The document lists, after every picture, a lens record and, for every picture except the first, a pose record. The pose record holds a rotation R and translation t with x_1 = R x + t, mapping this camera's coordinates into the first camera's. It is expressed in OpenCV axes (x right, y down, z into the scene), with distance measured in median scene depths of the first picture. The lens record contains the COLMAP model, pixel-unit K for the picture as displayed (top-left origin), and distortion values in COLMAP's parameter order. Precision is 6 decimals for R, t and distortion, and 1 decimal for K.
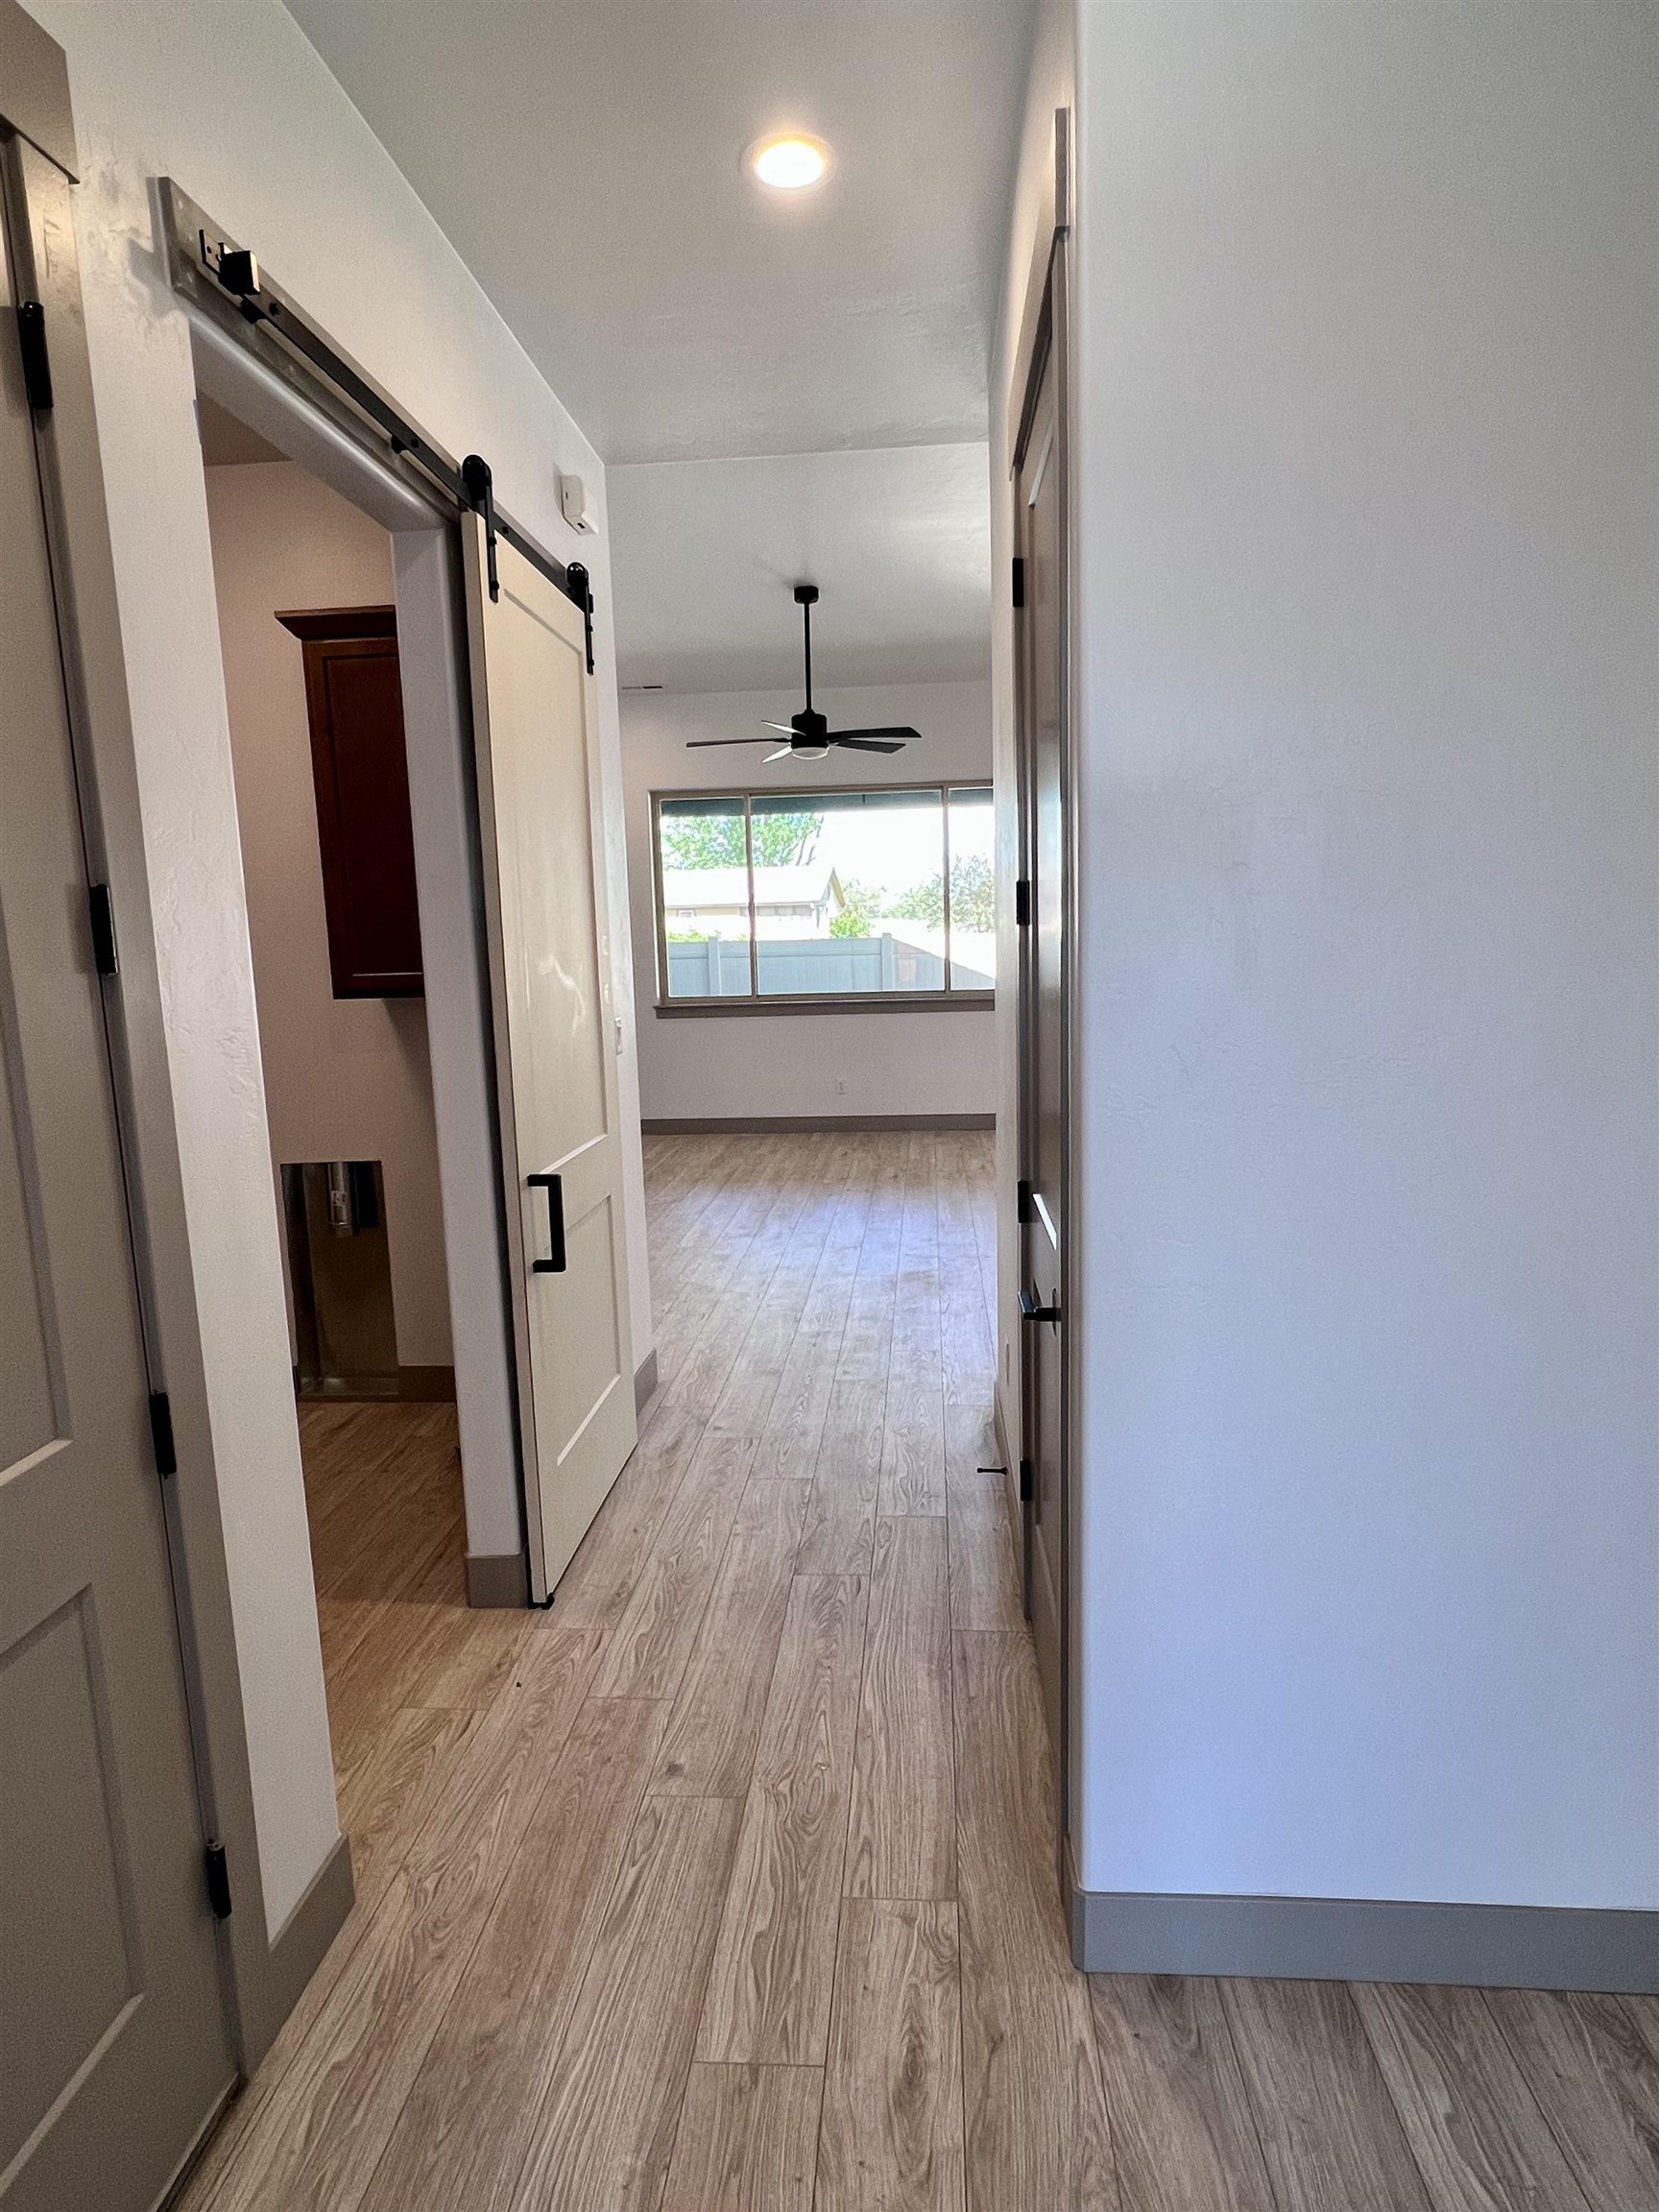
lens RADIAL K [[1252.3, 0, 829.5], [0, 1252.3, 1106.0], [0, 0, 1]] dist [-0.000674, -0.000286]
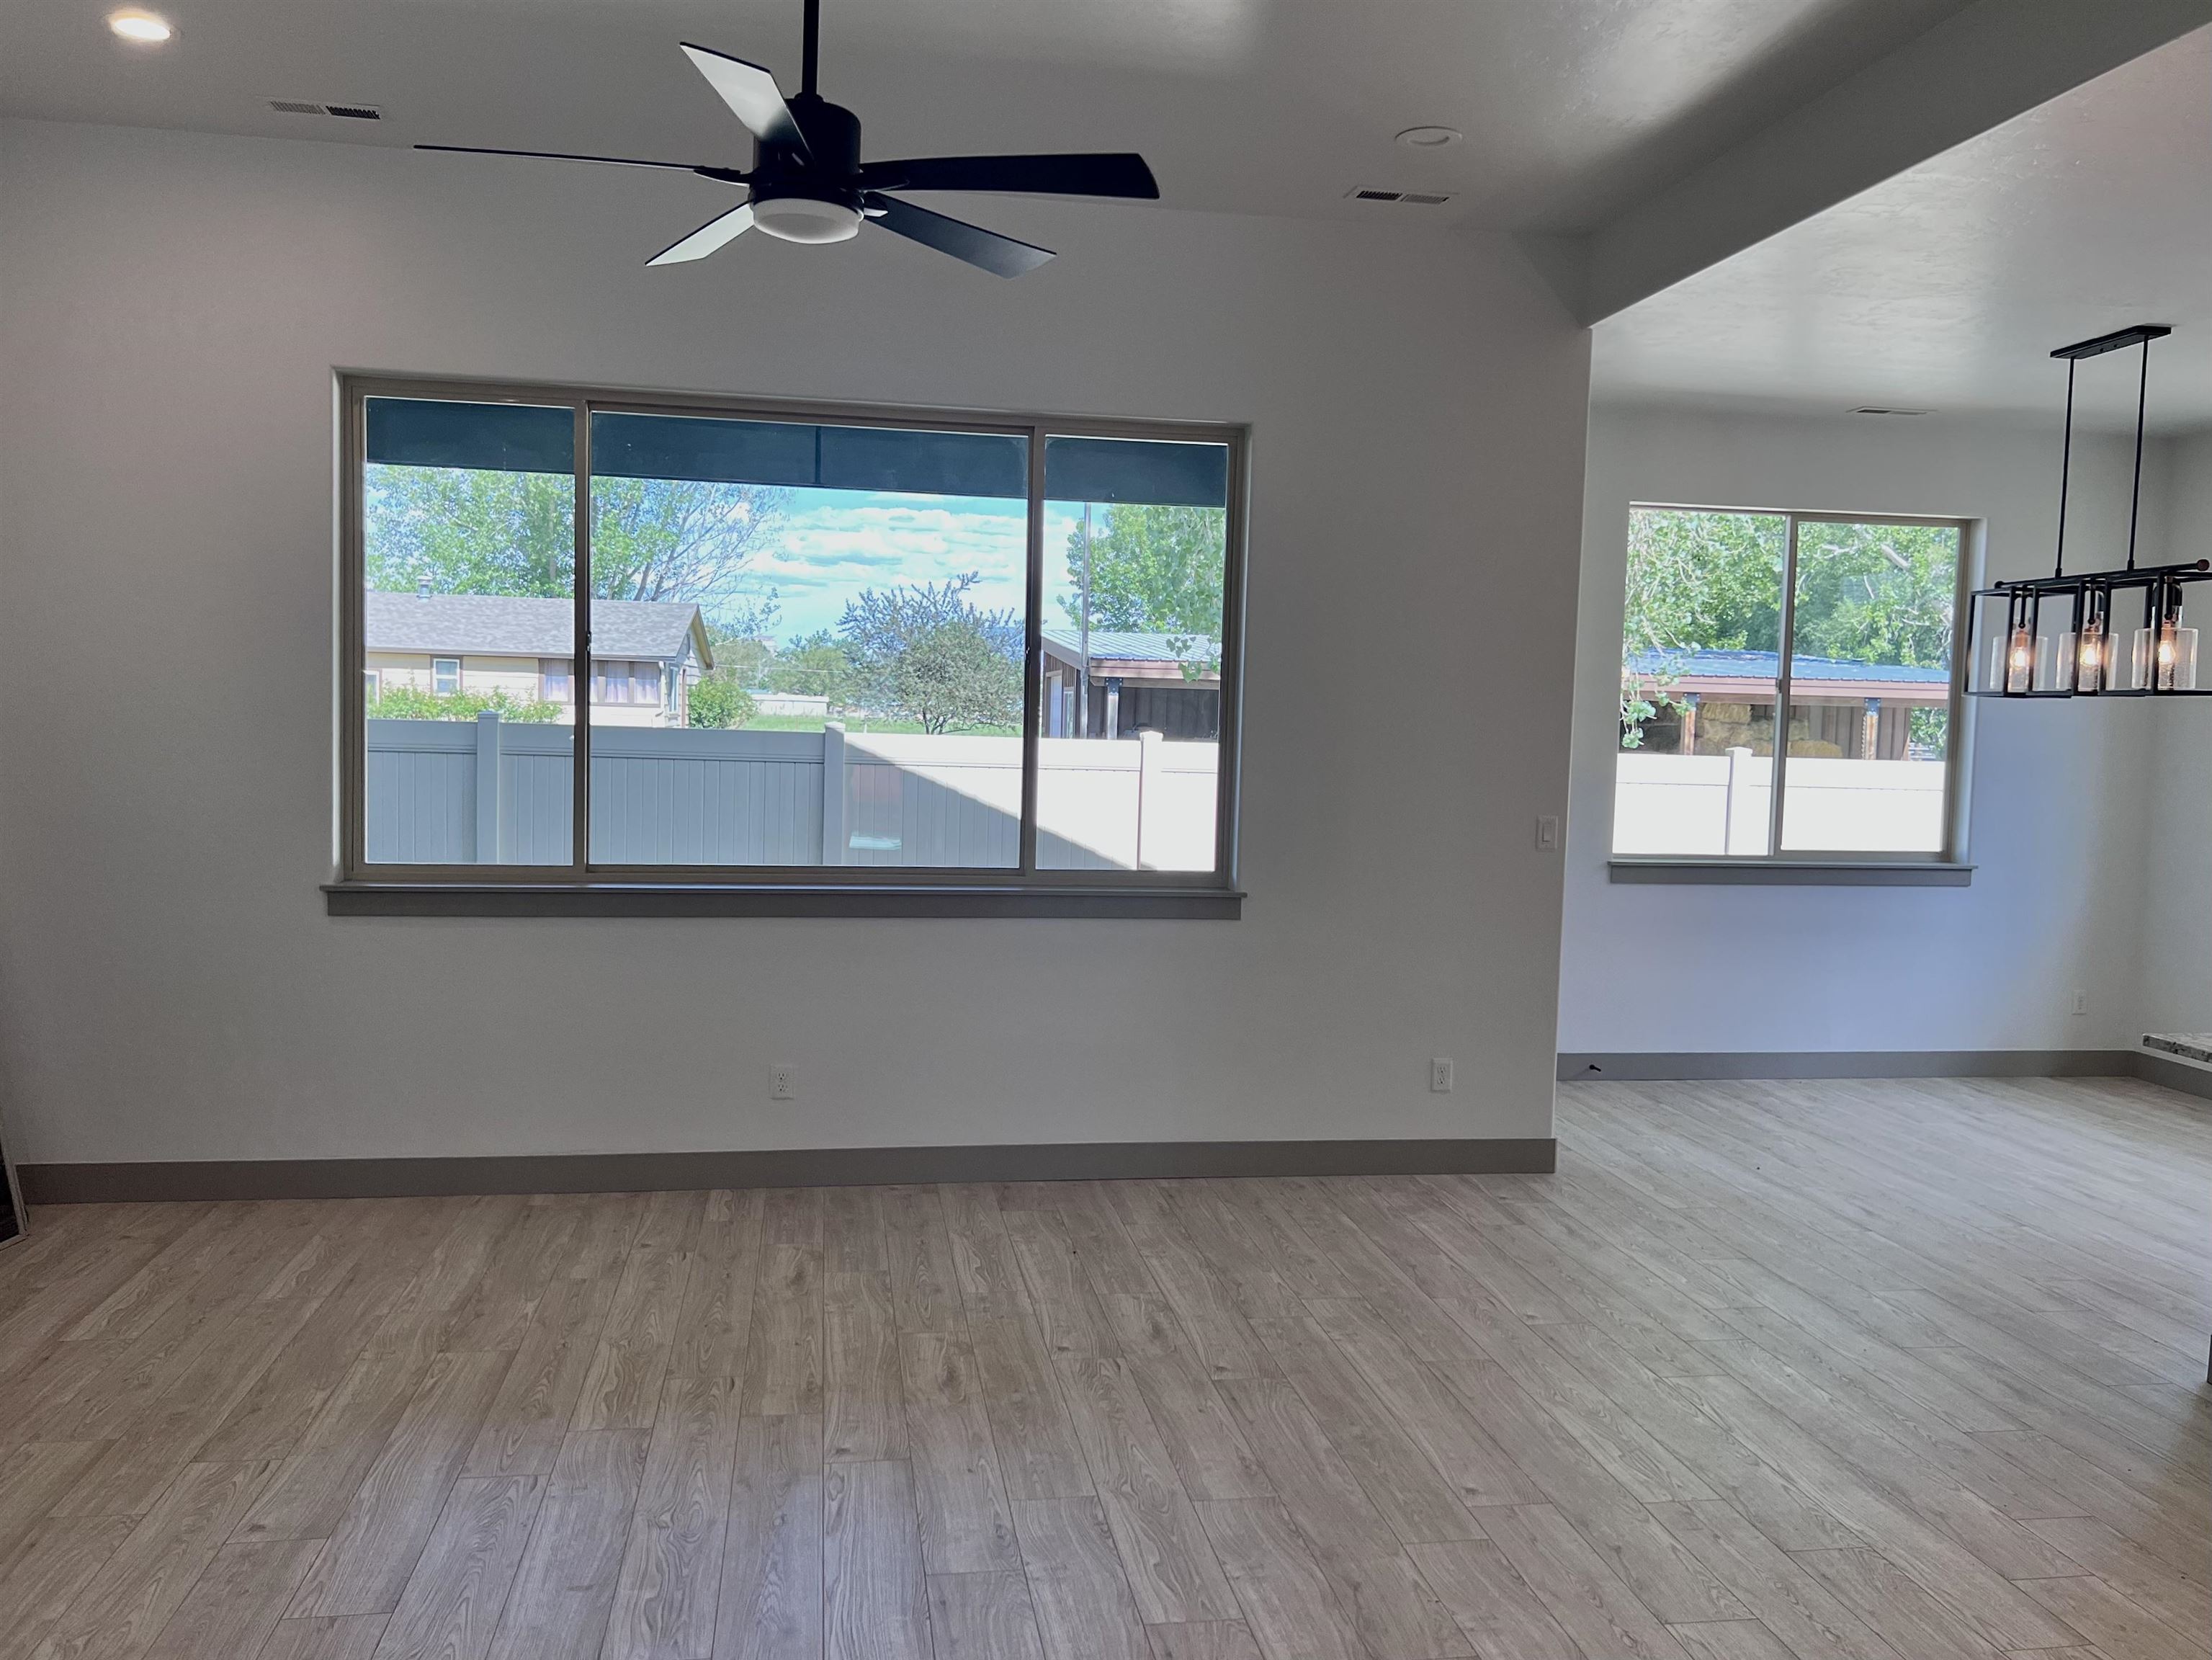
lens RADIAL K [[1791.6, 0, 1106.0], [0, 1791.6, 830.0], [0, 0, 1]] dist [0.059591, -0.002407]
pose [[0.971211, 0.039195, 0.234973, -0.027344], [-0.021596, 0.996797, -0.077007, -0.050819], [-0.237239, 0.069715, 0.968947, 0.319388]]
